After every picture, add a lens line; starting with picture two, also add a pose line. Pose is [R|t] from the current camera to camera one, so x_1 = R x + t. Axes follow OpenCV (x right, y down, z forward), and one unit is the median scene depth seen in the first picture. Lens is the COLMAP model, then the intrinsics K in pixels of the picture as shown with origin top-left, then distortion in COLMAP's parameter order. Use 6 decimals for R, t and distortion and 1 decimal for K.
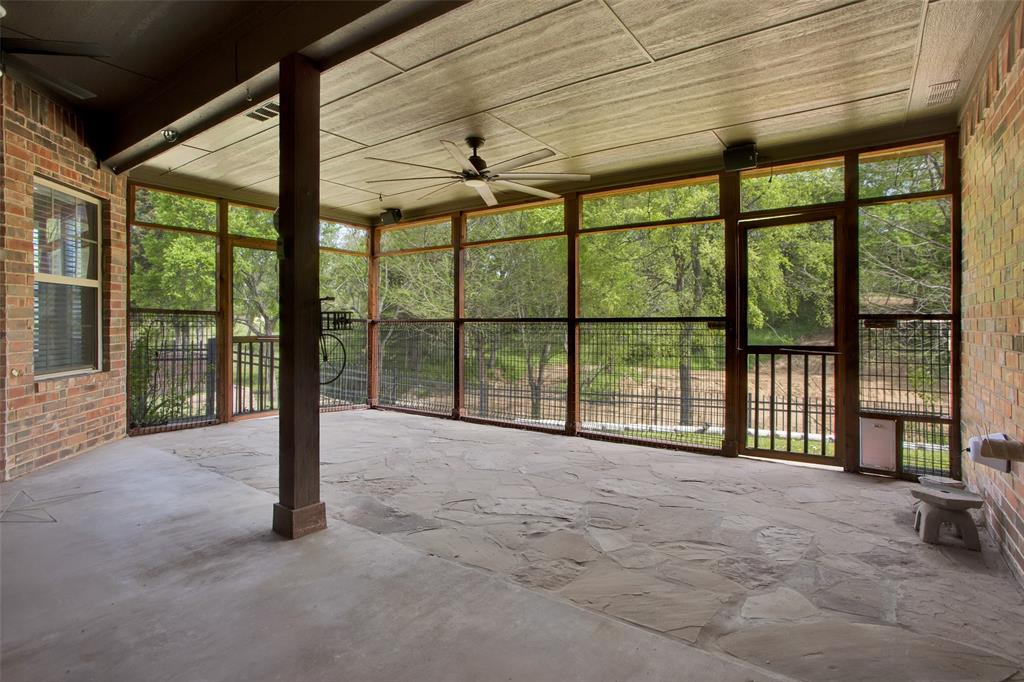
lens RADIAL K [[515.0, 0, 520.2], [0, 515.0, 318.6], [0, 0, 1]] dist [0.000318, 0.000174]
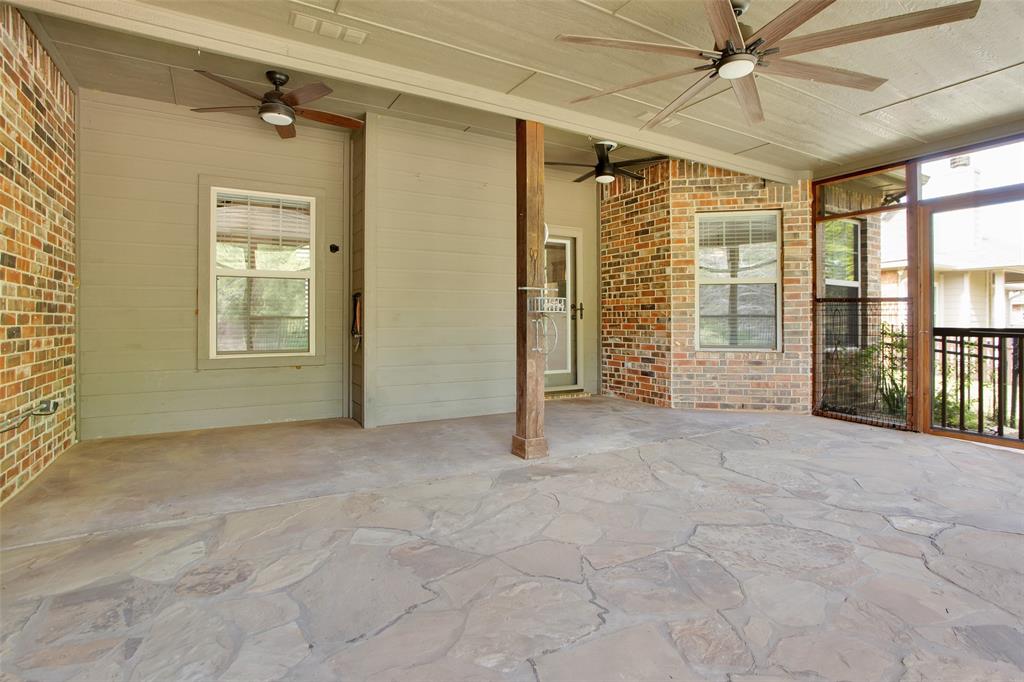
lens RADIAL K [[515.0, 0, 520.2], [0, 515.0, 318.6], [0, 0, 1]] dist [0.000318, 0.000174]
pose [[-0.407334, 0.000330, -0.913279, 0.651349], [0.008285, 0.999960, -0.003333, 0.029117], [0.913242, -0.008924, -0.407320, 1.155276]]
